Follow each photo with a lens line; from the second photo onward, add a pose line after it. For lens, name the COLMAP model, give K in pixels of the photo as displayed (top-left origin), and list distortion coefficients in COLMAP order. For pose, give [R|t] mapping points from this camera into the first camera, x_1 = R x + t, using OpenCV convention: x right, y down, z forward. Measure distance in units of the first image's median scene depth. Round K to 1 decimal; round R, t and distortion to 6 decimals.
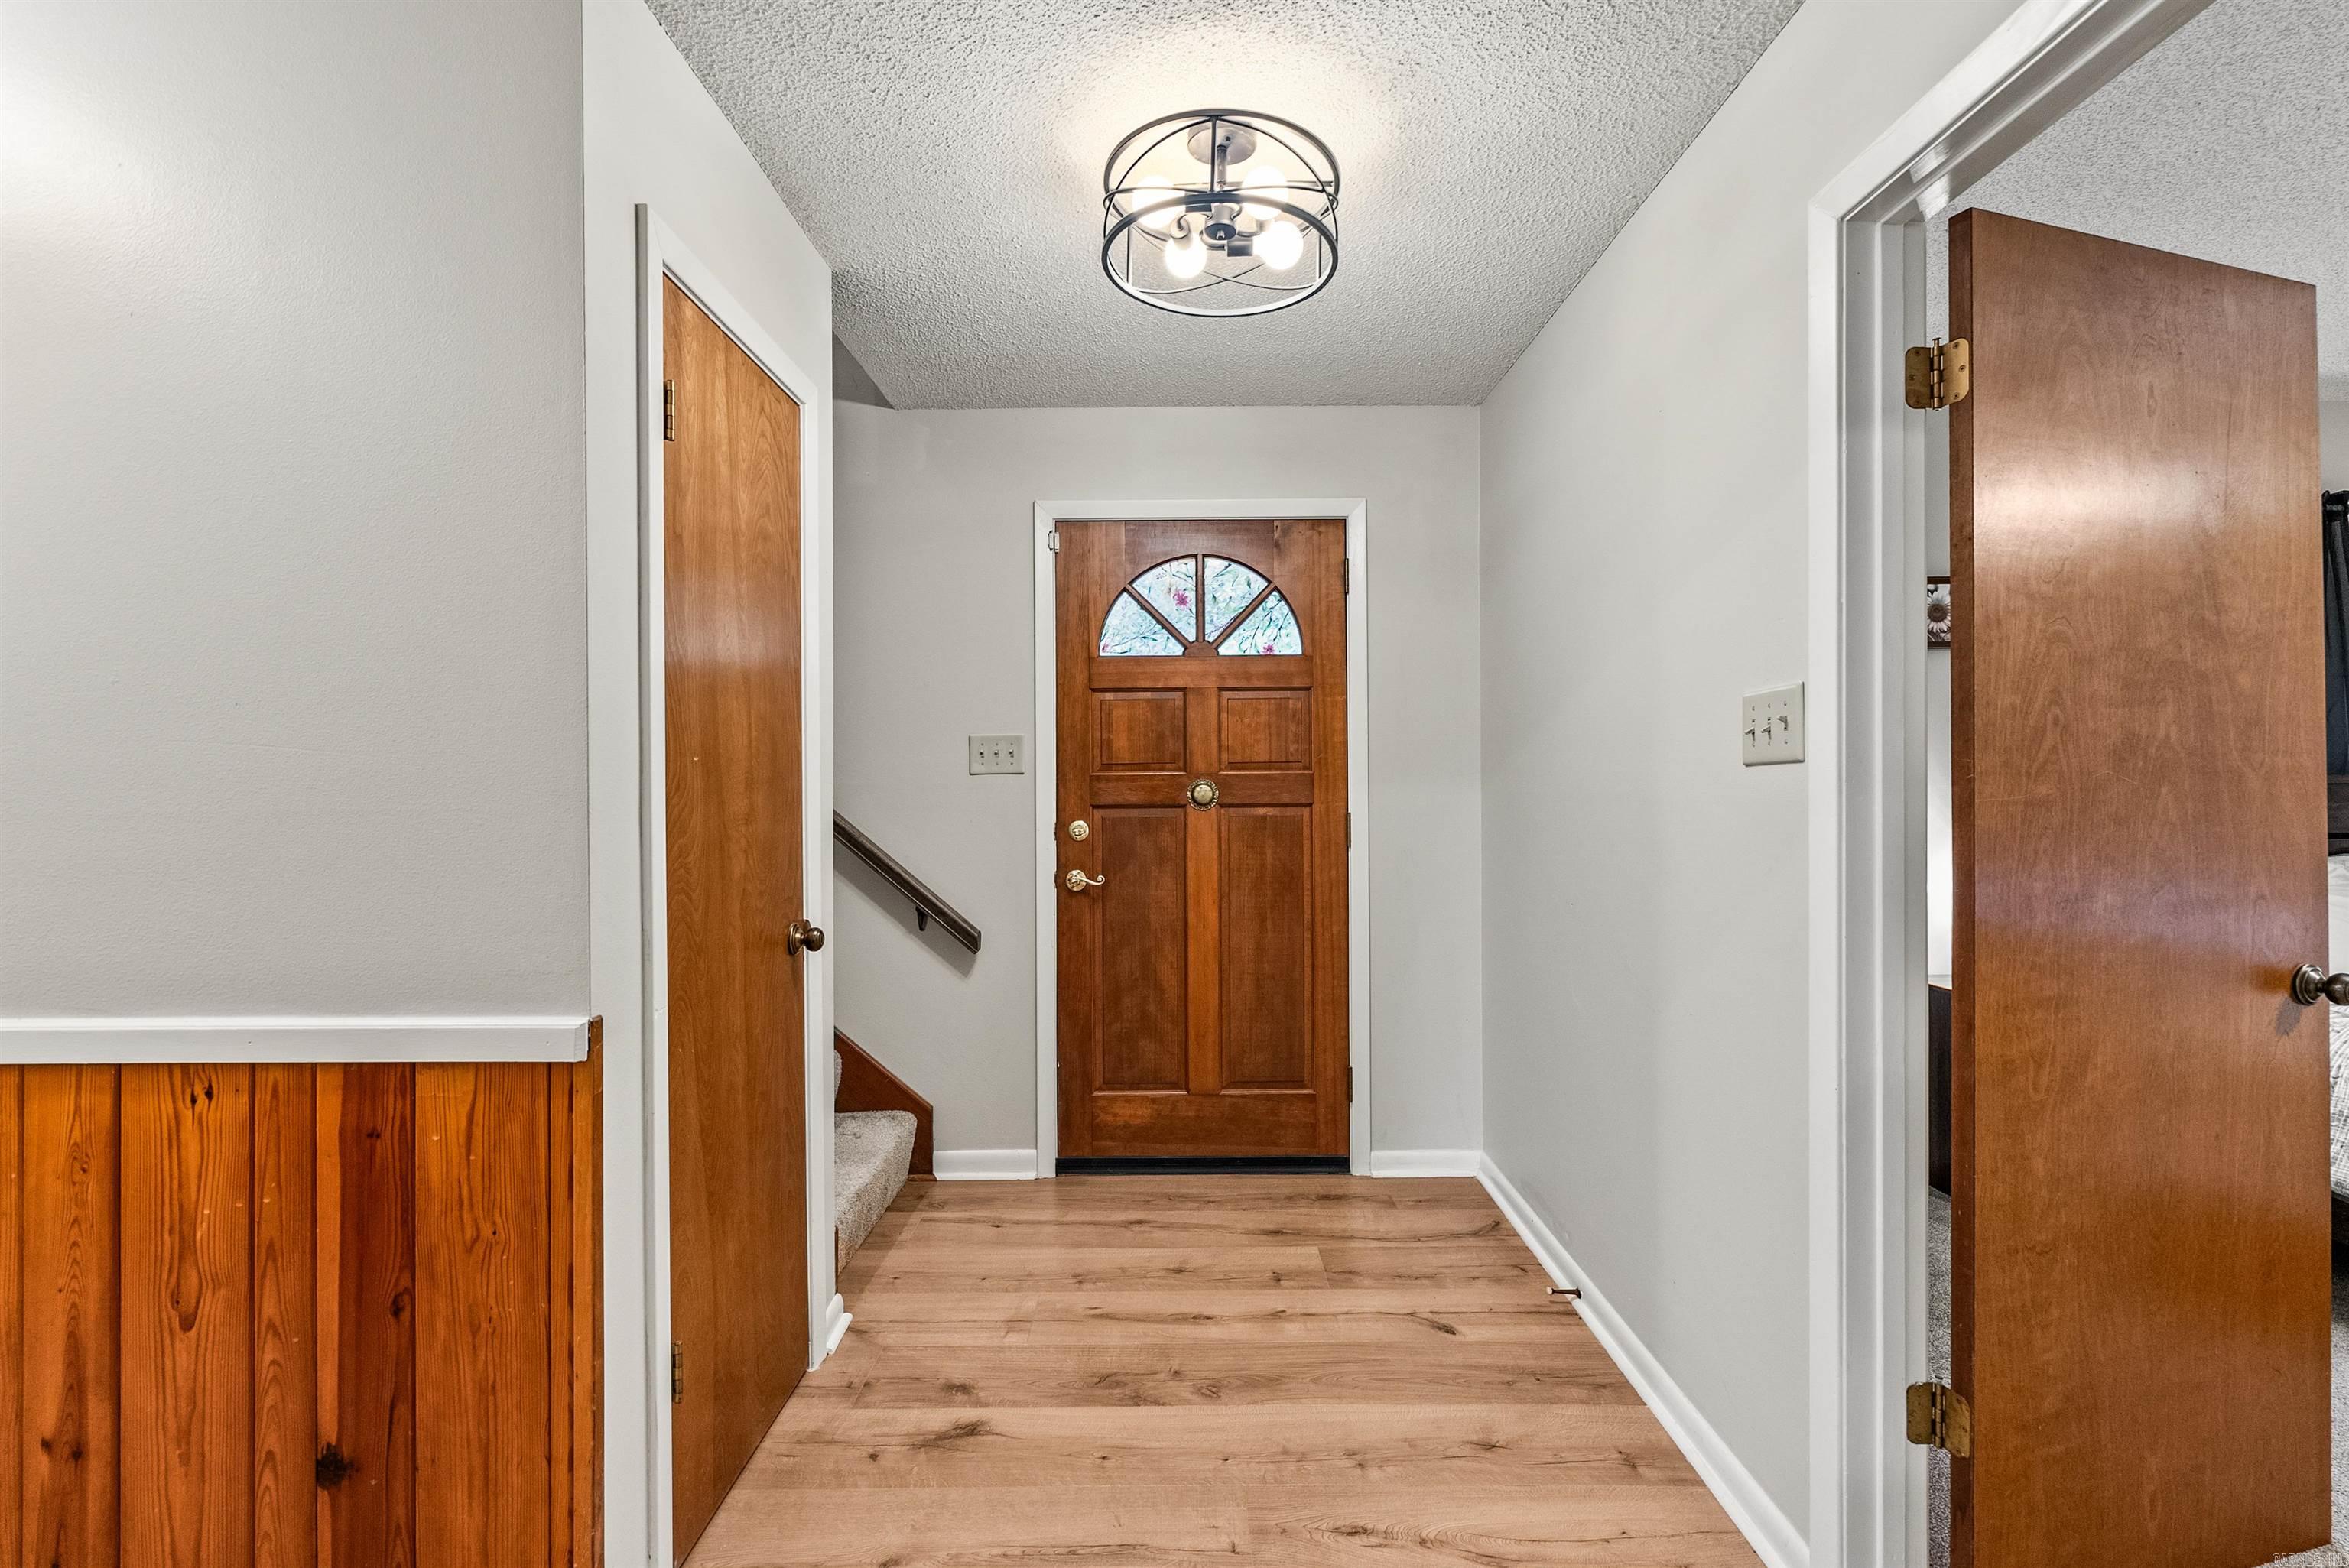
lens RADIAL K [[1068.3, 0, 1165.0], [0, 1068.3, 779.7], [0, 0, 1]] dist [-0.009727, 0.005251]
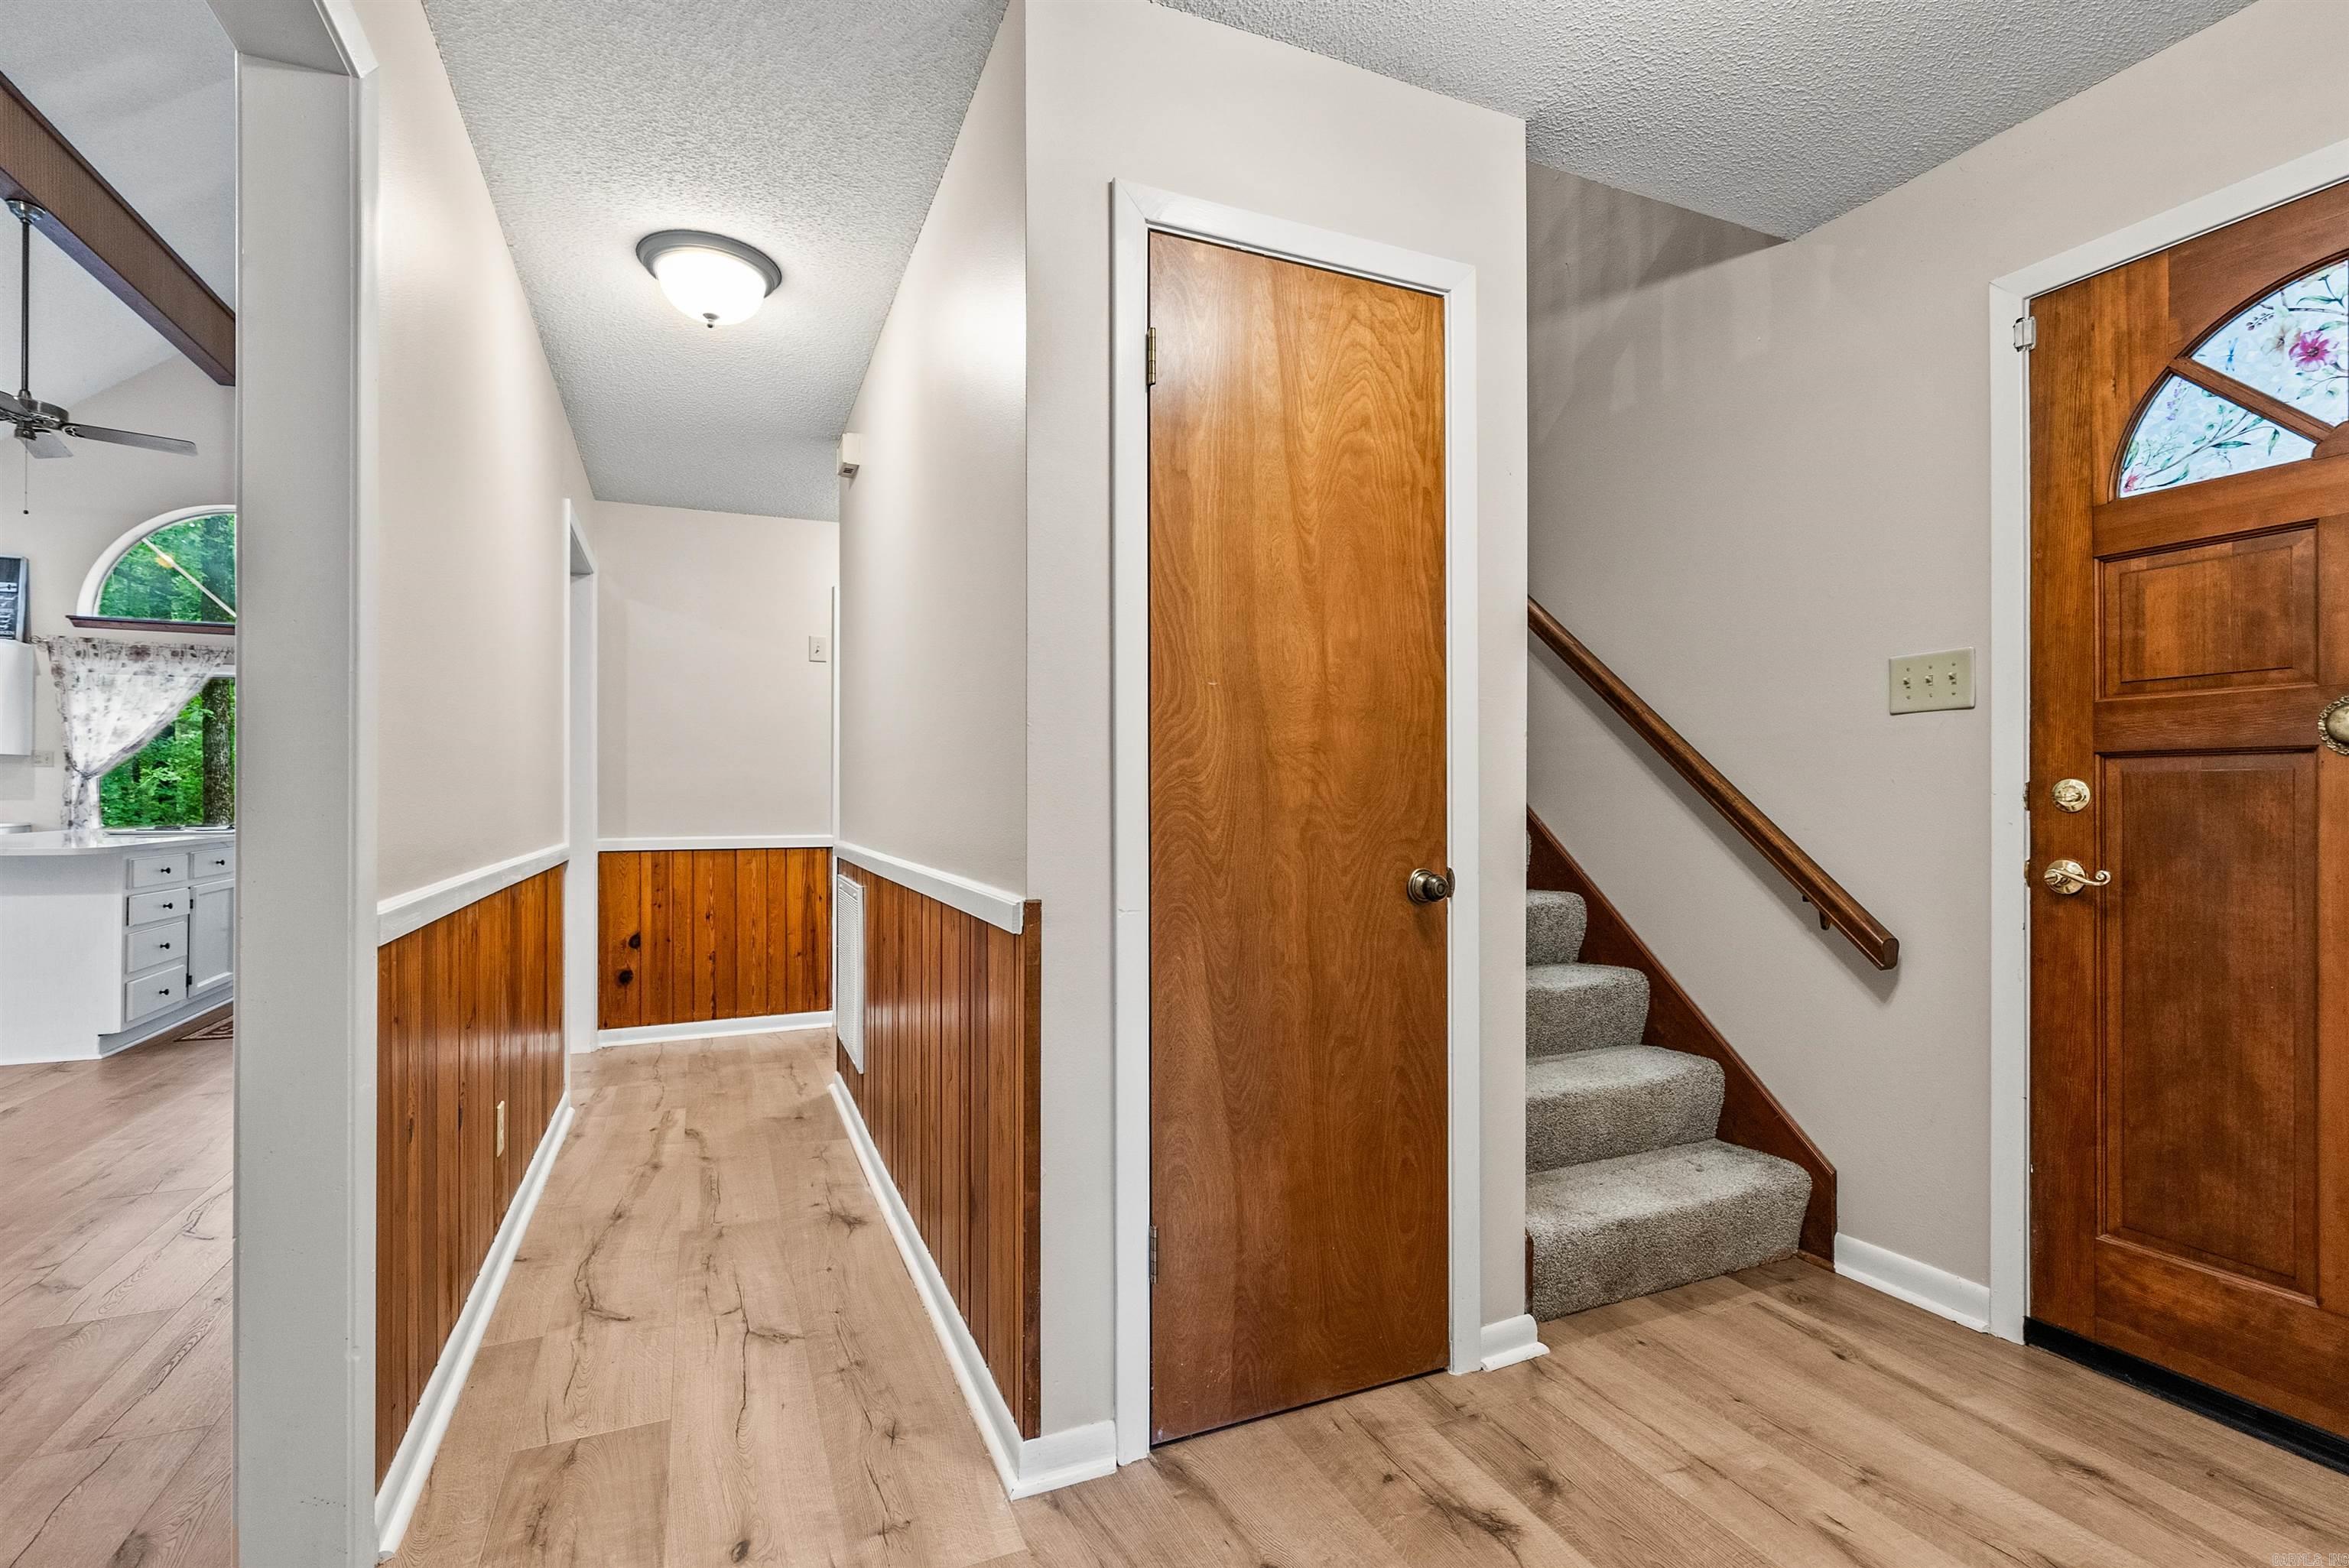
lens RADIAL K [[1068.3, 0, 1171.0], [0, 1068.3, 792.9], [0, 0, 1]] dist [-0.009727, 0.005251]
pose [[0.414520, 0.003691, -0.910033, 0.258120], [0.000201, 0.999991, 0.004147, 0.043780], [0.910040, -0.001902, 0.414515, 0.282742]]
